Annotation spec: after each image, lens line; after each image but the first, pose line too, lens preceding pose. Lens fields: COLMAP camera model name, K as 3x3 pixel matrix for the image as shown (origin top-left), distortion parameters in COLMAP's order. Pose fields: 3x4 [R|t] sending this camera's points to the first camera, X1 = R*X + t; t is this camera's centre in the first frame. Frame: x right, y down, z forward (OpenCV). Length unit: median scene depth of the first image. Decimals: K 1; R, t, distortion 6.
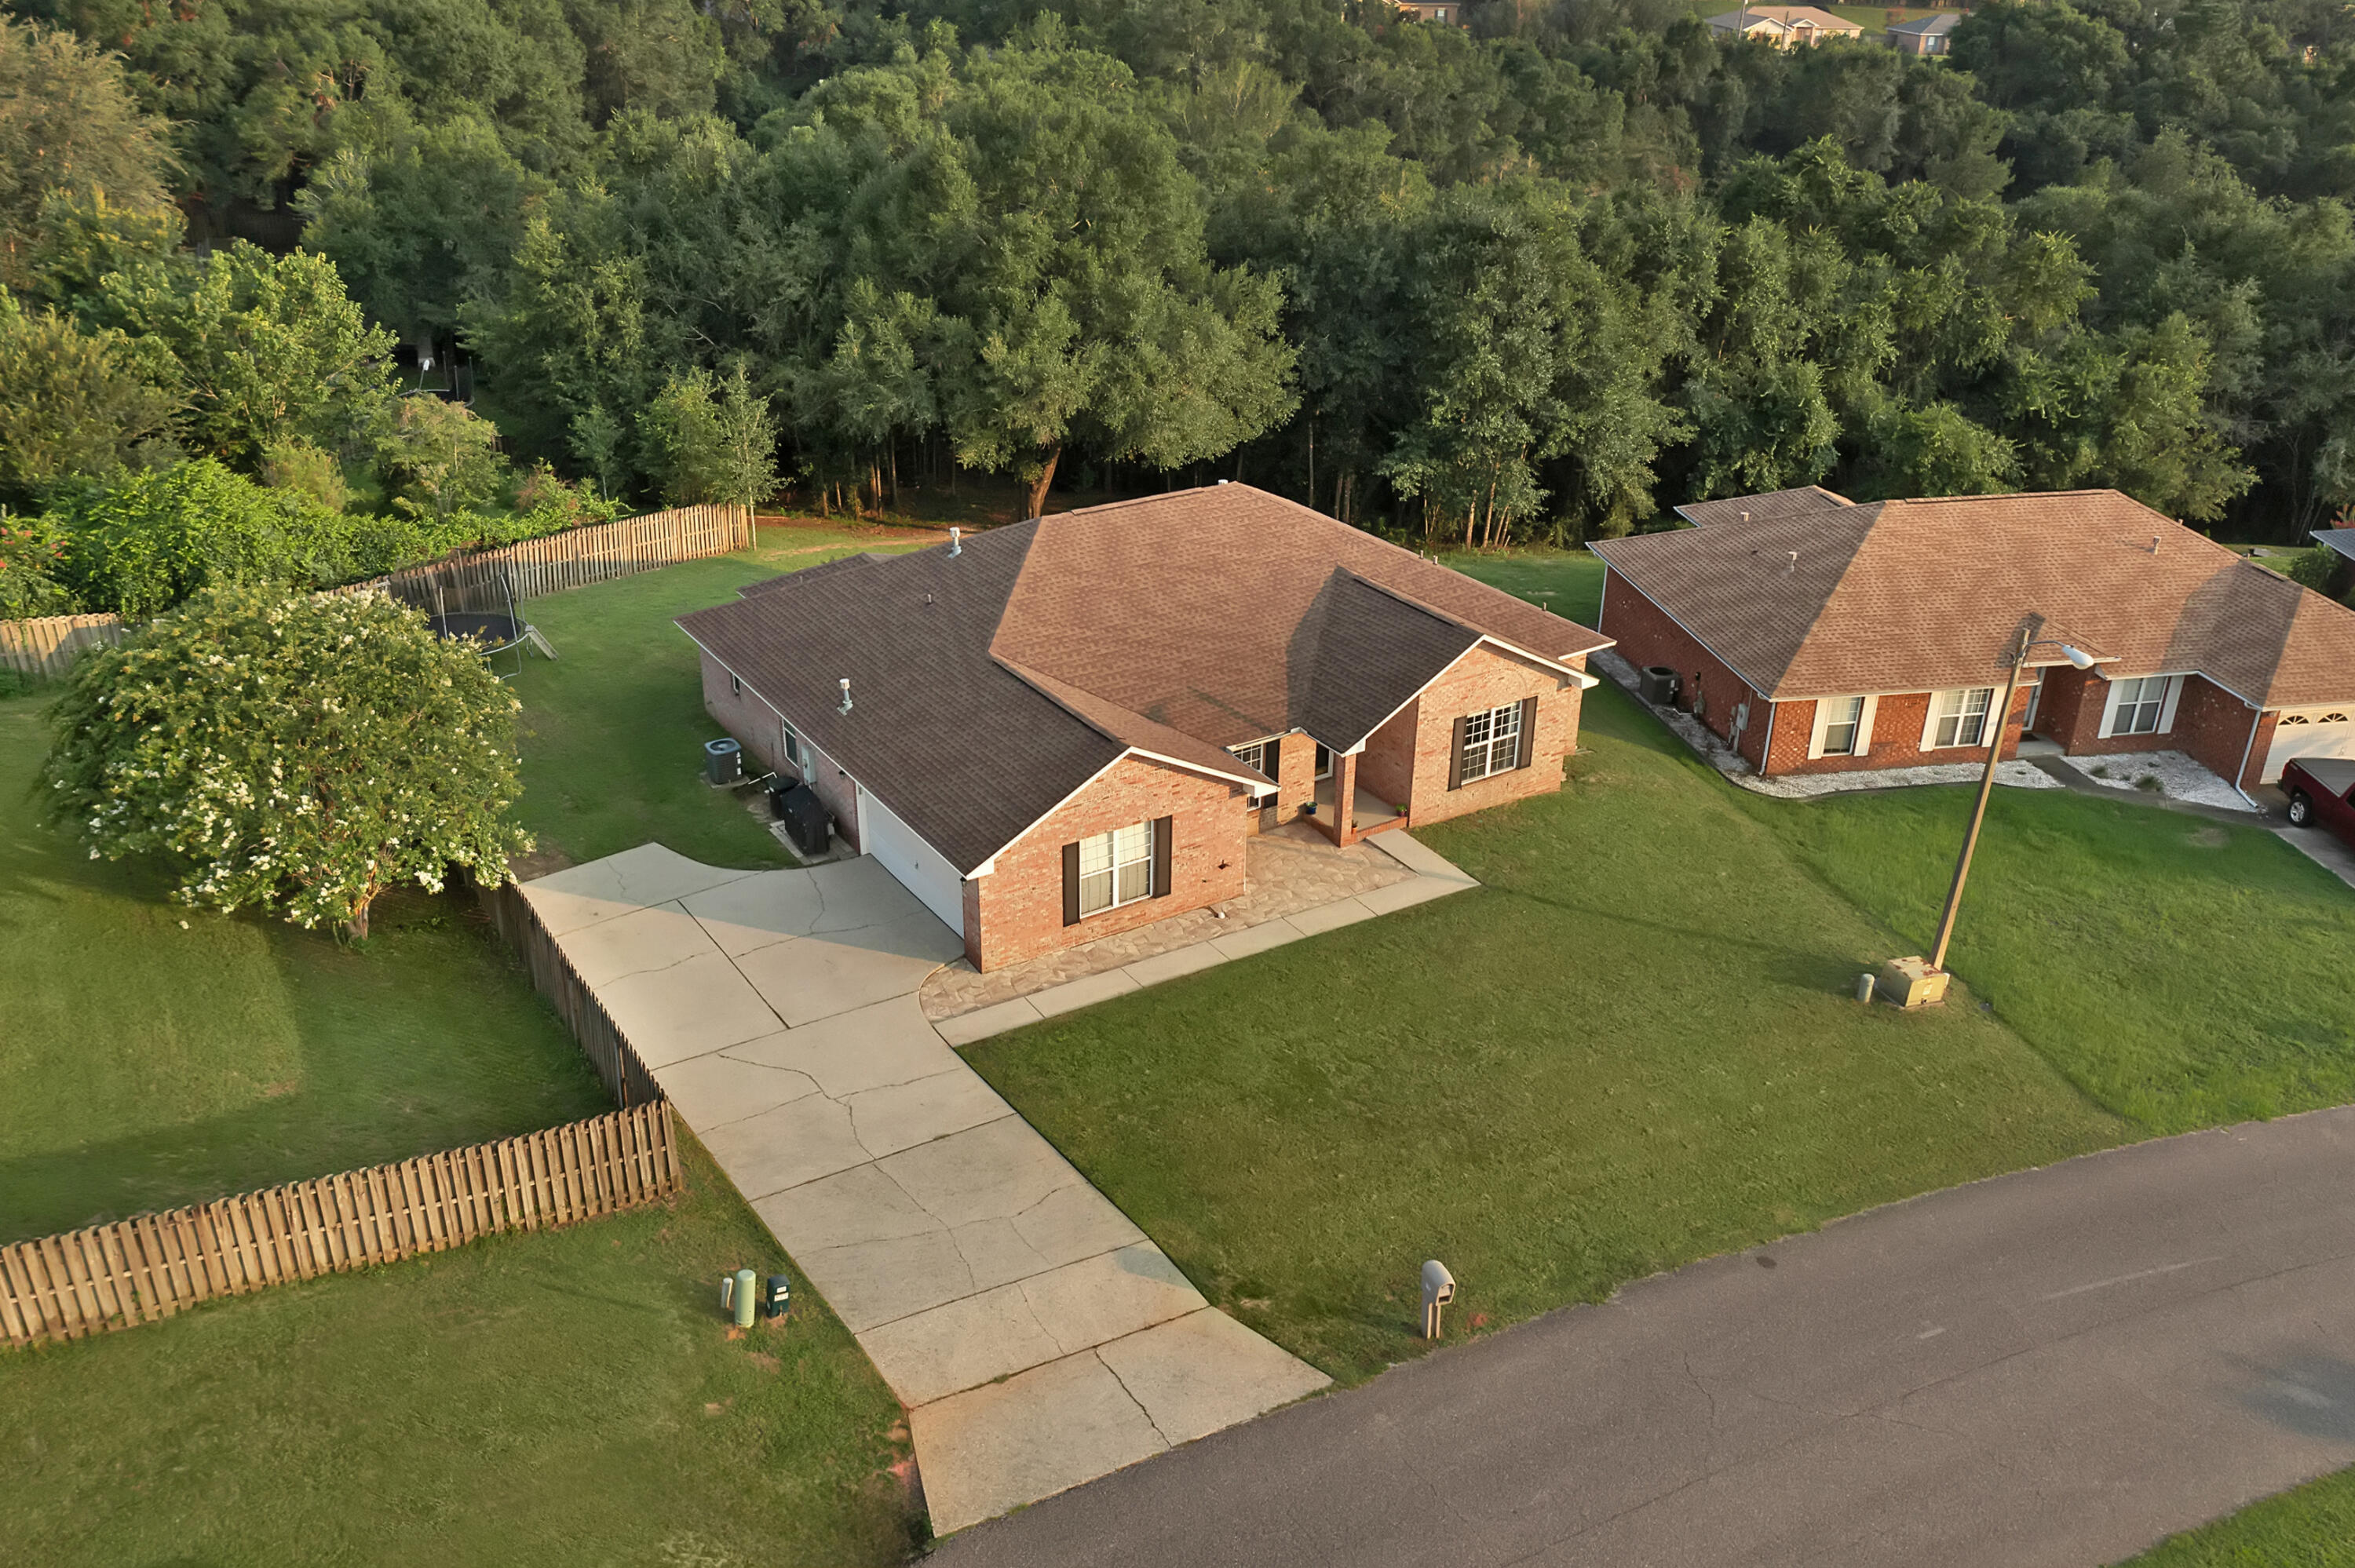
lens RADIAL K [[1865.8, 0, 1184.7], [0, 1865.8, 781.0], [0, 0, 1]] dist [-0.000723, -0.006733]
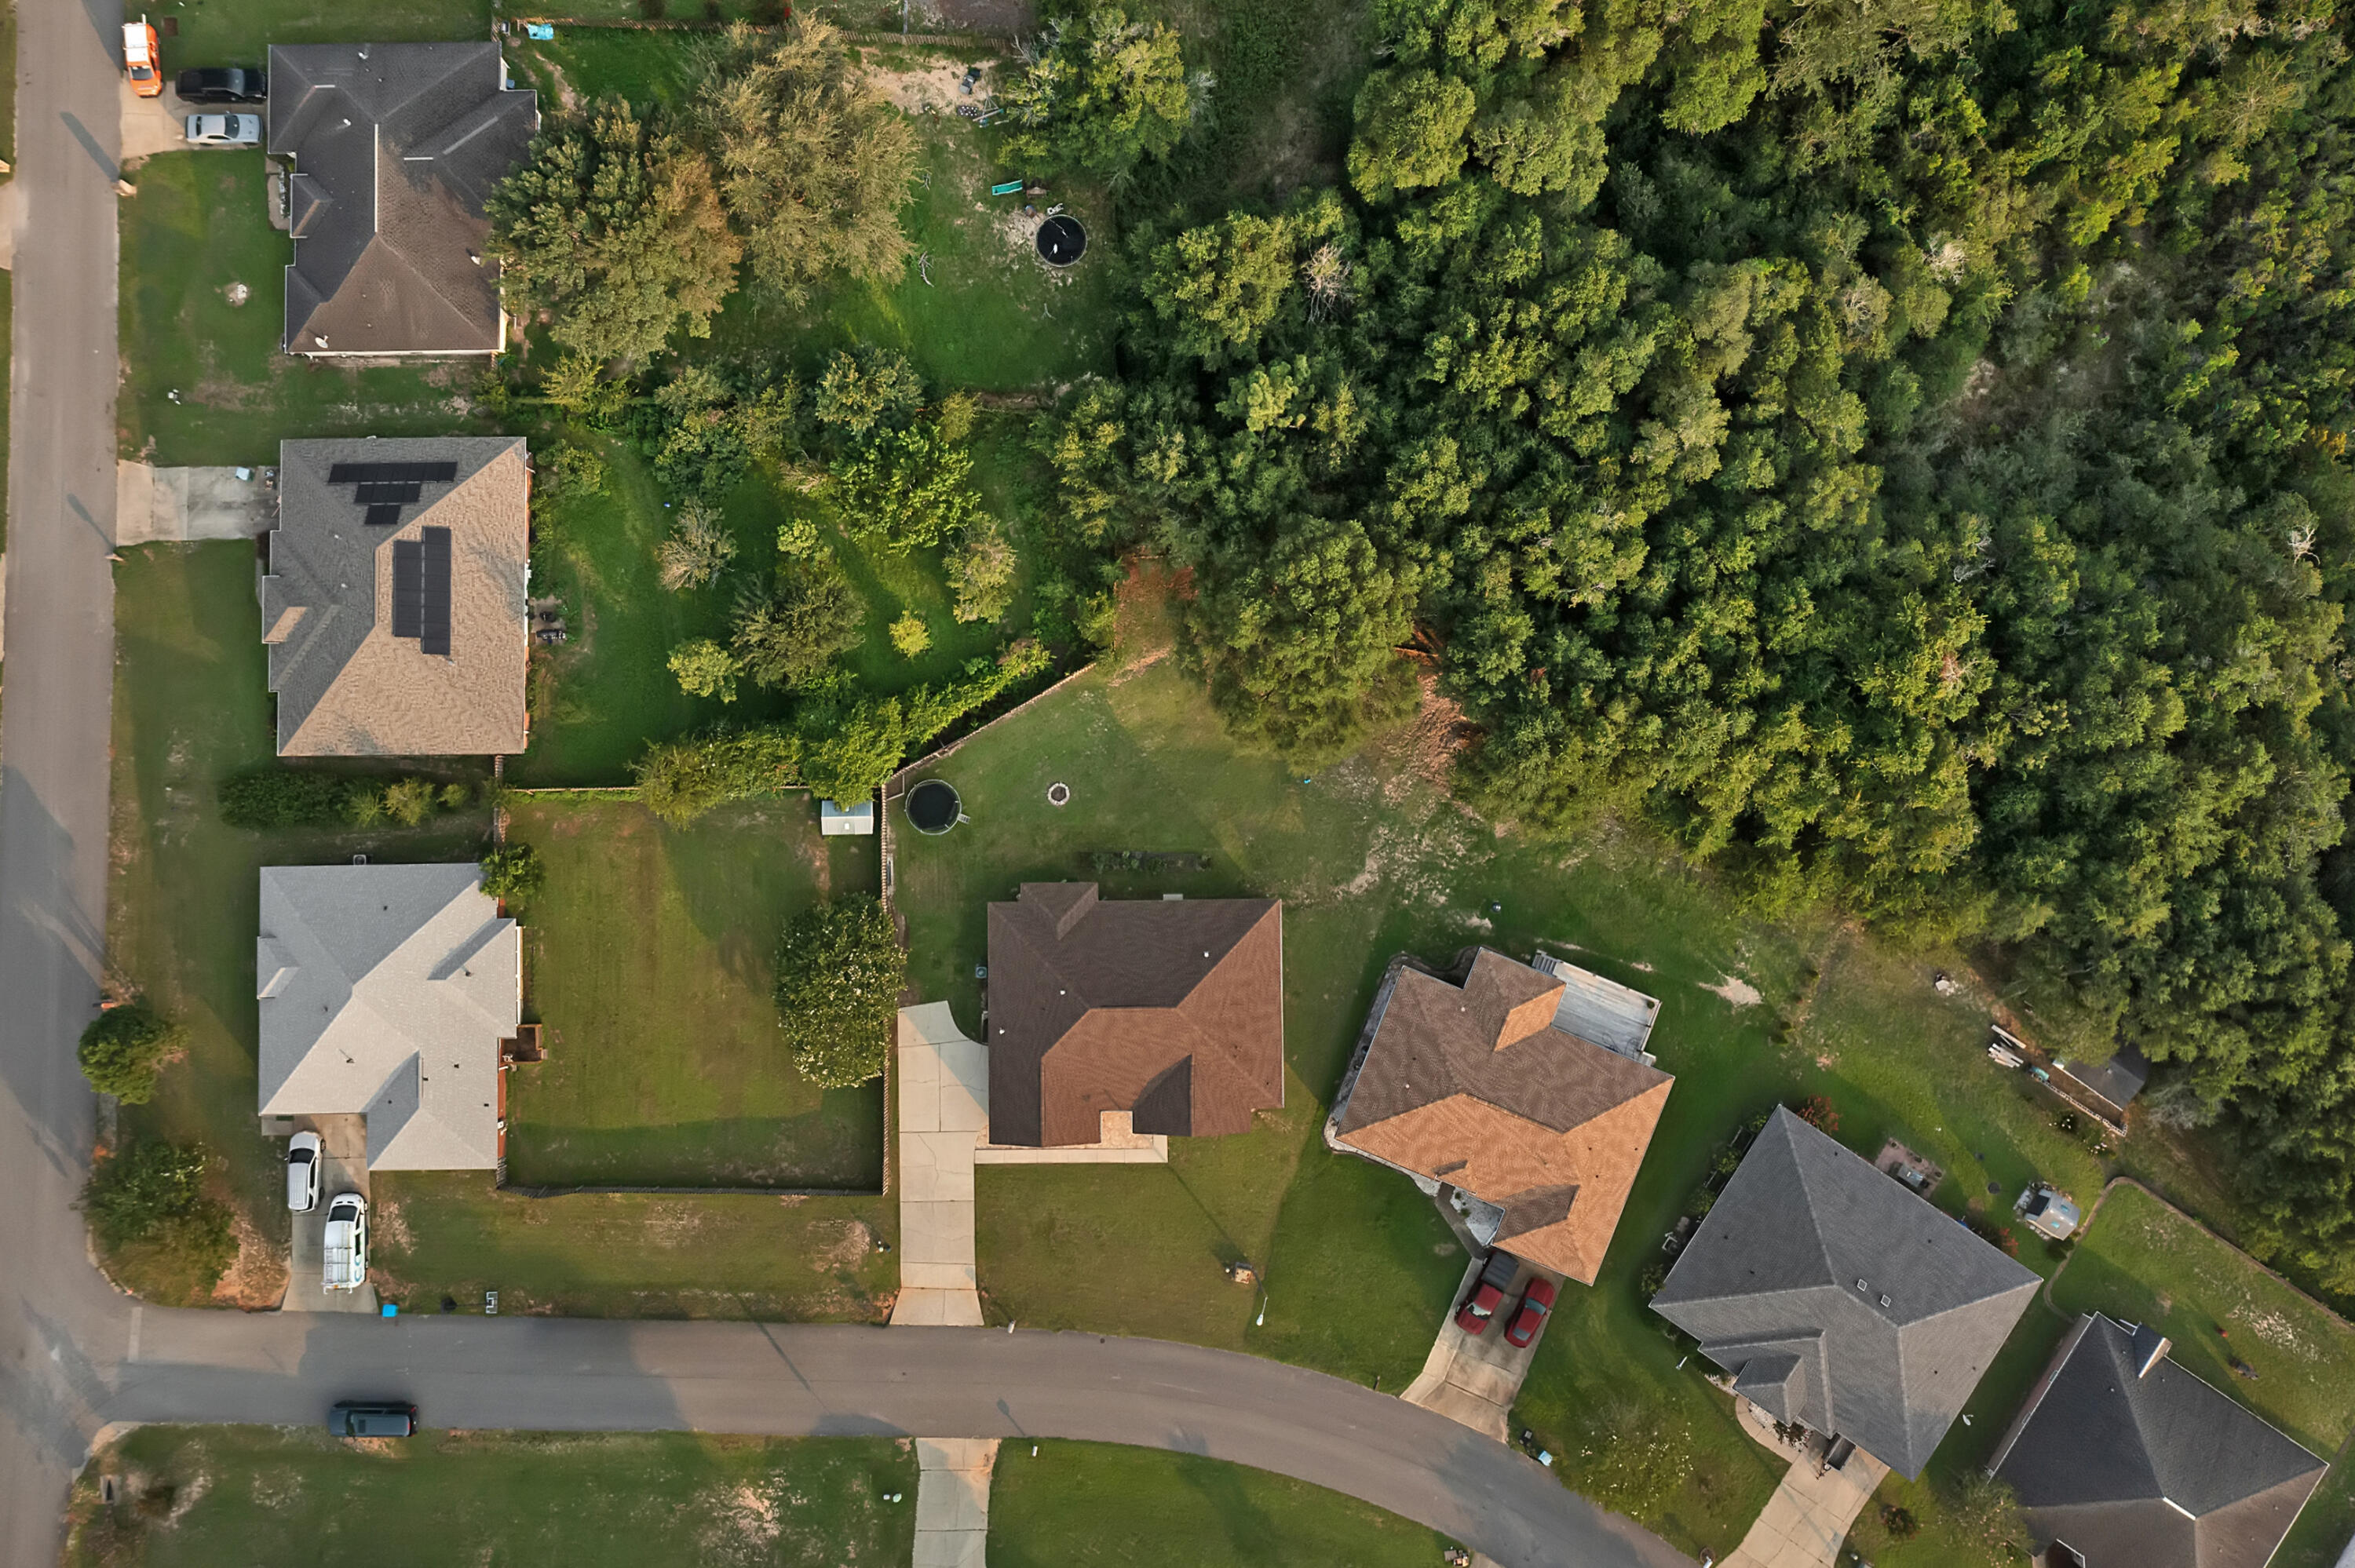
lens RADIAL K [[1865.8, 0, 1172.9], [0, 1865.8, 779.0], [0, 0, 1]] dist [-0.000723, -0.006733]
pose [[0.836856, 0.544855, -0.052952, -0.017000], [-0.213518, 0.413948, 0.884905, -3.768550], [0.504065, -0.729232, 0.462752, 0.065279]]
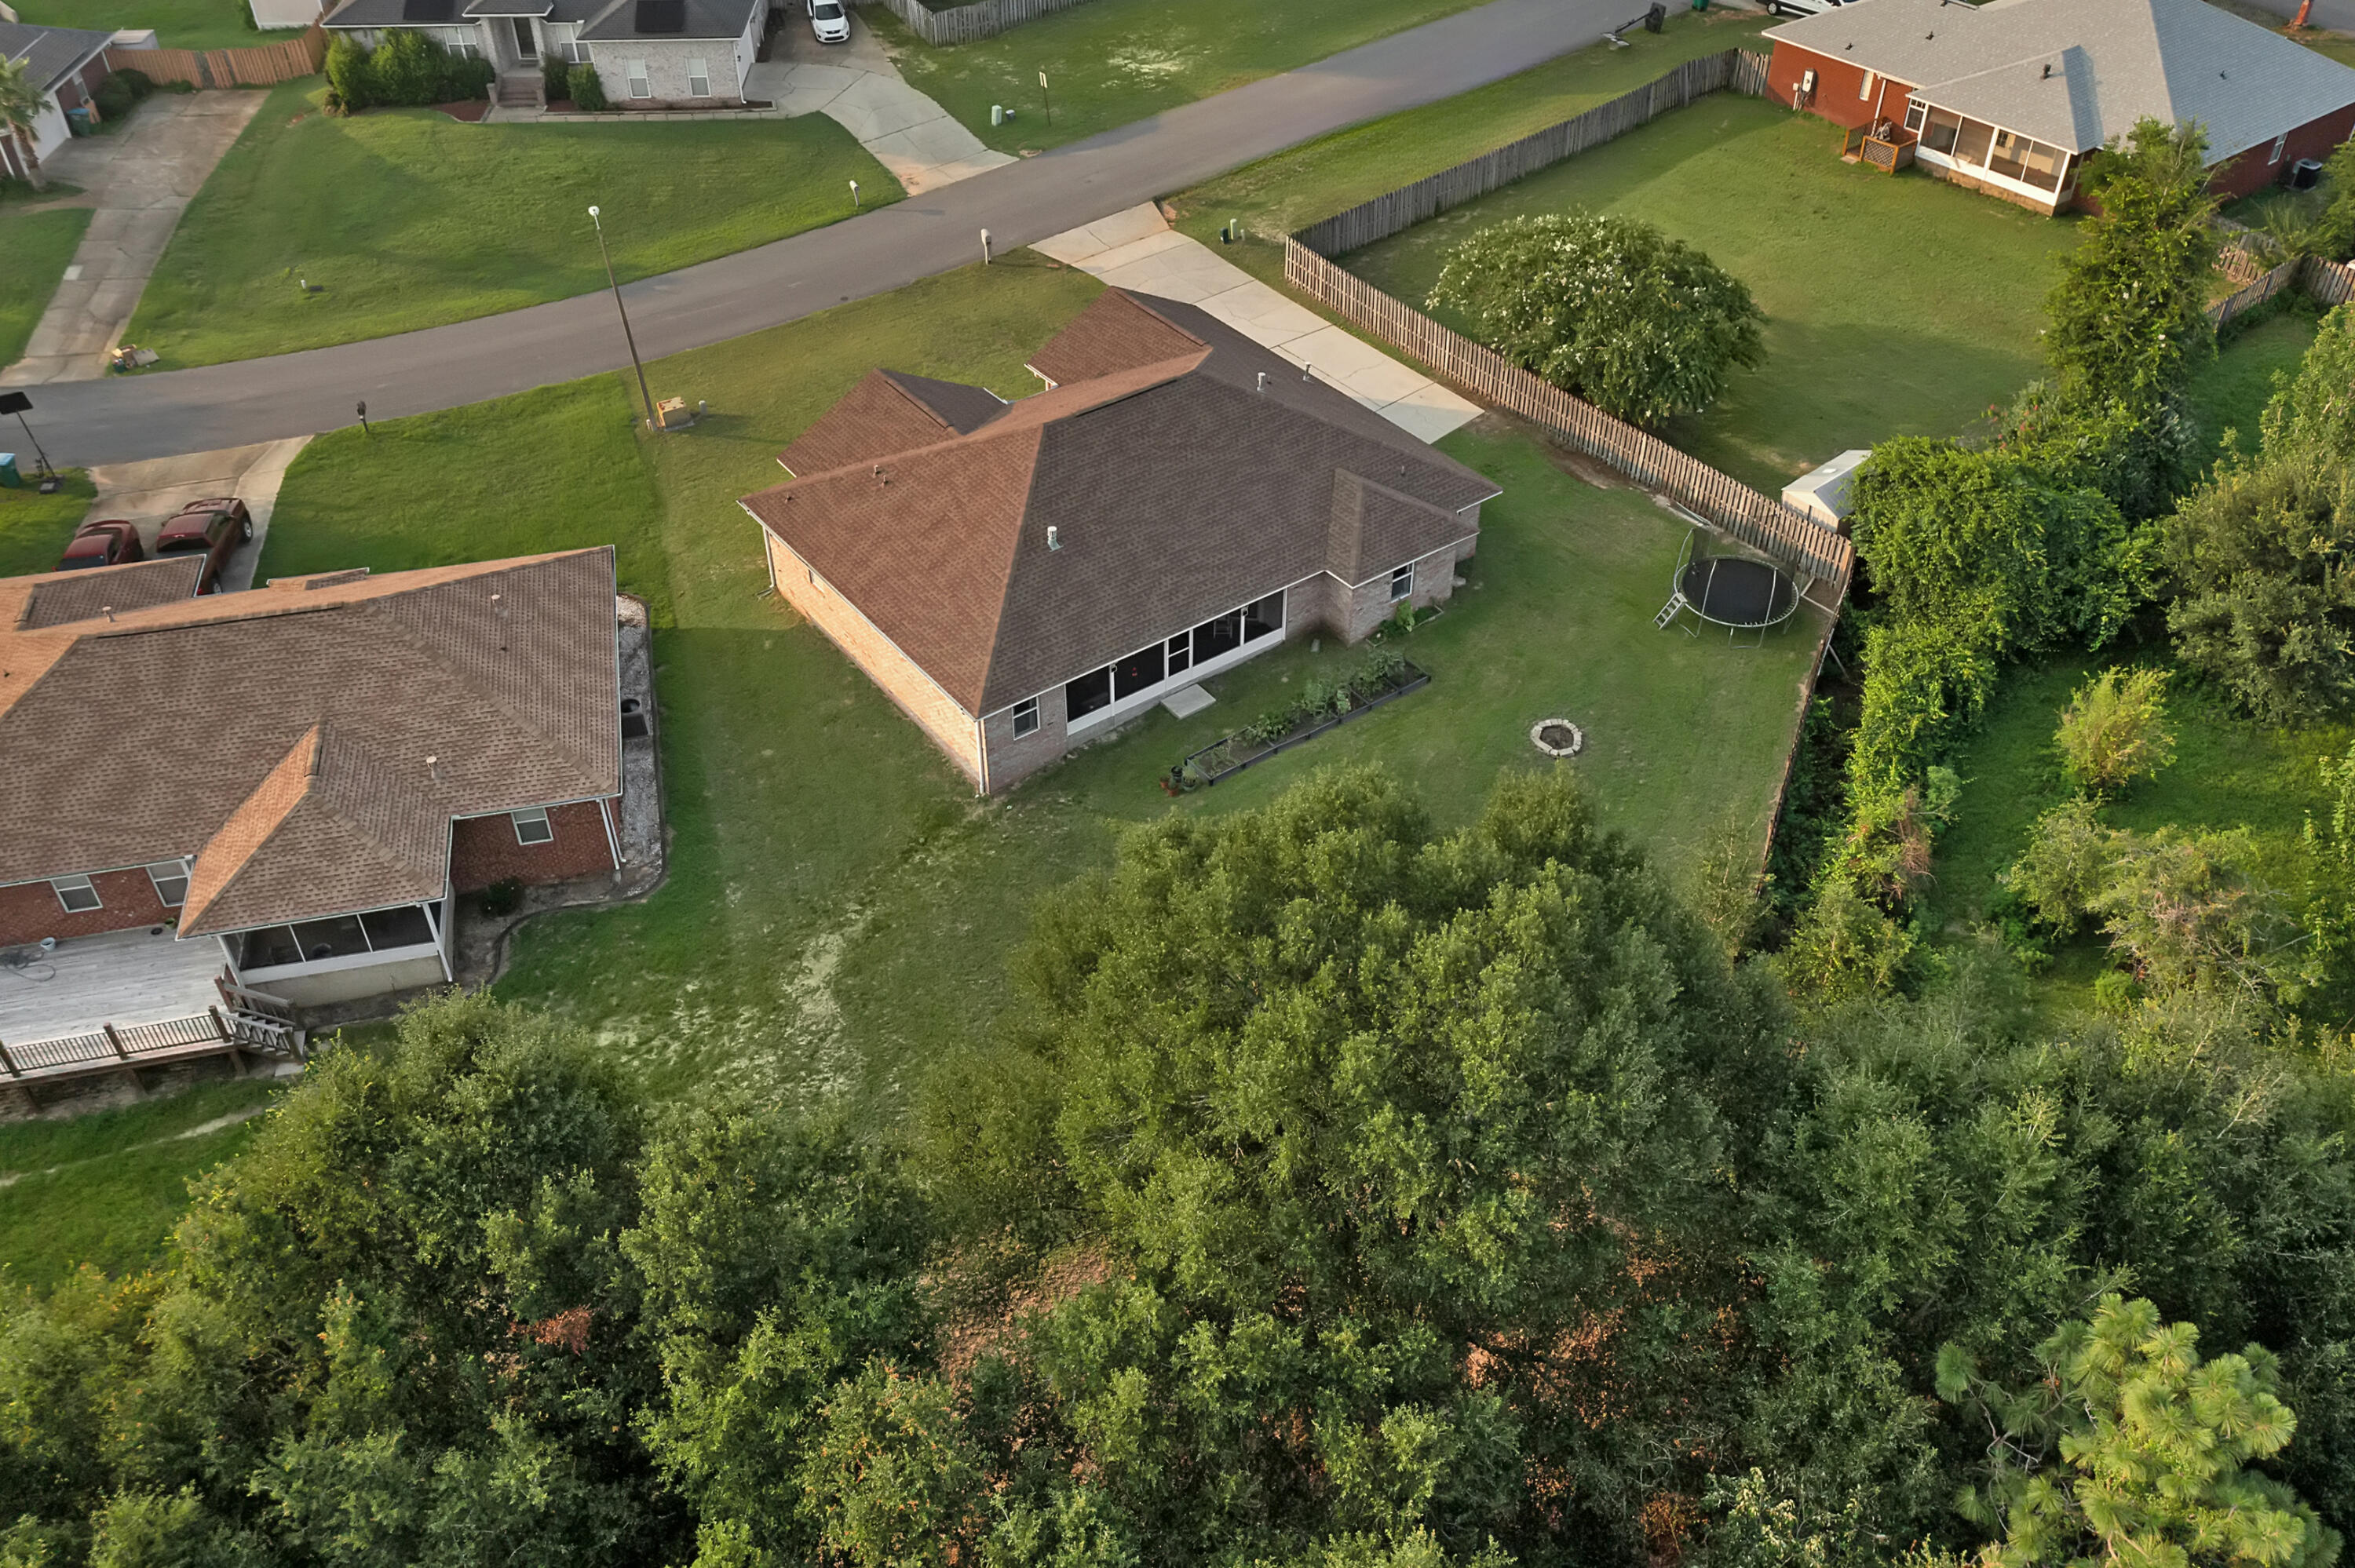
lens RADIAL K [[1865.8, 0, 1188.2], [0, 1865.8, 782.6], [0, 0, 1]] dist [-0.000723, -0.006733]
pose [[-0.998092, 0.023775, -0.056987, 0.013194], [-0.042412, 0.406783, 0.912540, -1.674878], [0.044877, 0.913215, -0.404998, 2.479314]]
